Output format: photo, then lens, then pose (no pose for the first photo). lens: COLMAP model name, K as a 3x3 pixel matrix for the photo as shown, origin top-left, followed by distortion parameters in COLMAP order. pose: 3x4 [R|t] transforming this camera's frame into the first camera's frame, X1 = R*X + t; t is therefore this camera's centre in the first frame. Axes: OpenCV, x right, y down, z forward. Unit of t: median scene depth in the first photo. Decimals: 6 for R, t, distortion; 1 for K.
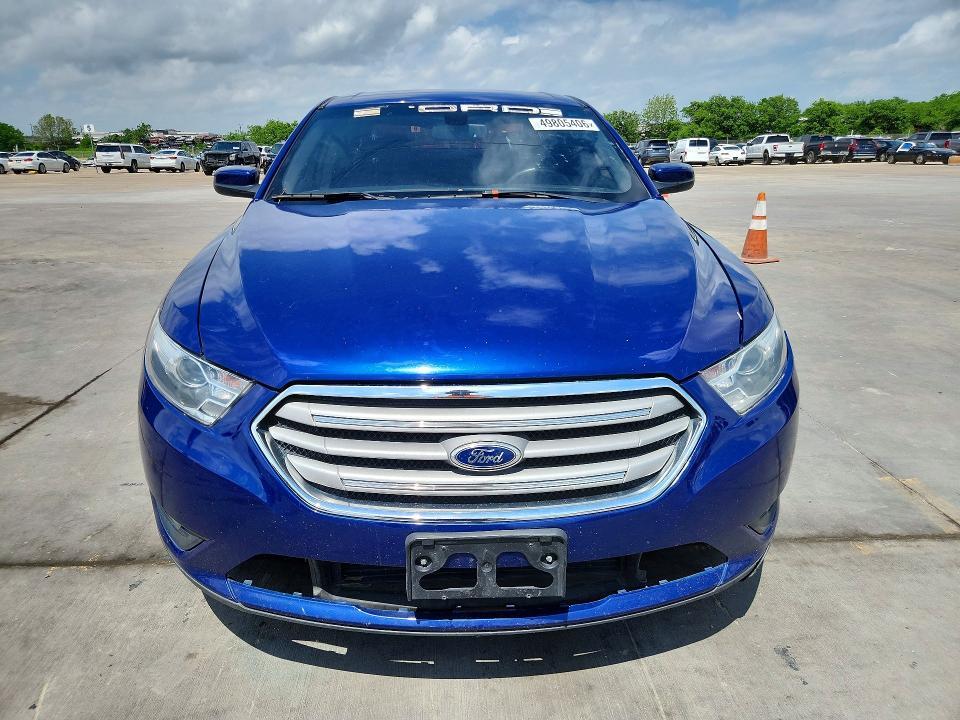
lens RADIAL K [[692.3, 0, 480.0], [0, 692.3, 360.0], [0, 0, 1]] dist [-0.004334, -0.006204]
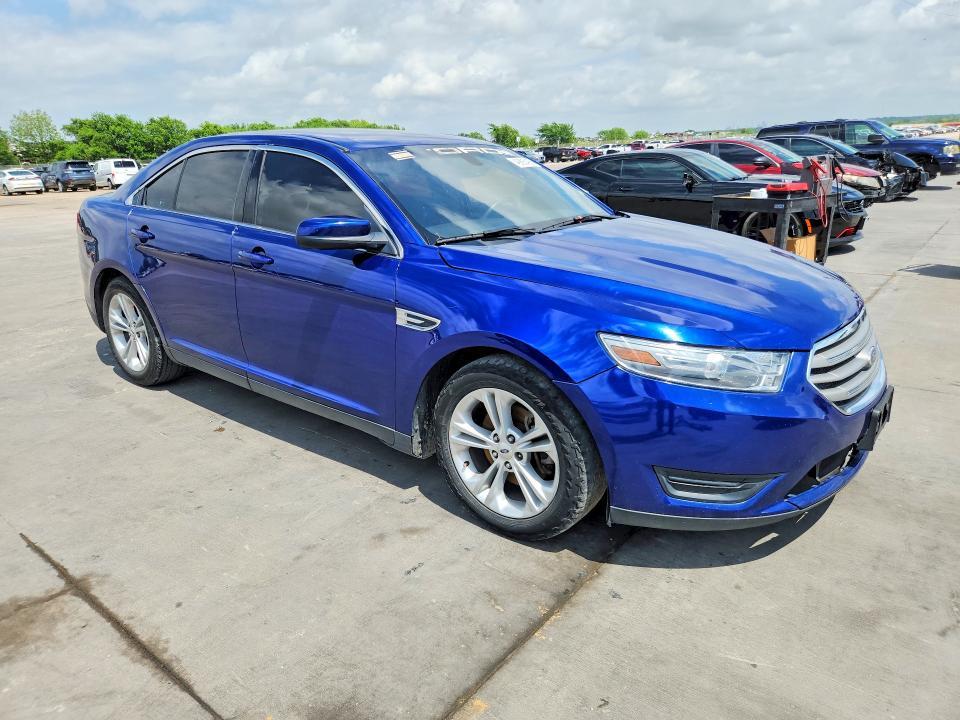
lens RADIAL K [[692.3, 0, 480.0], [0, 692.3, 360.0], [0, 0, 1]] dist [-0.004334, -0.006204]
pose [[0.622766, -0.220865, 0.750587, -0.115366], [0.237487, 0.967430, 0.087628, -0.014926], [-0.745495, 0.123683, 0.654935, 0.033953]]
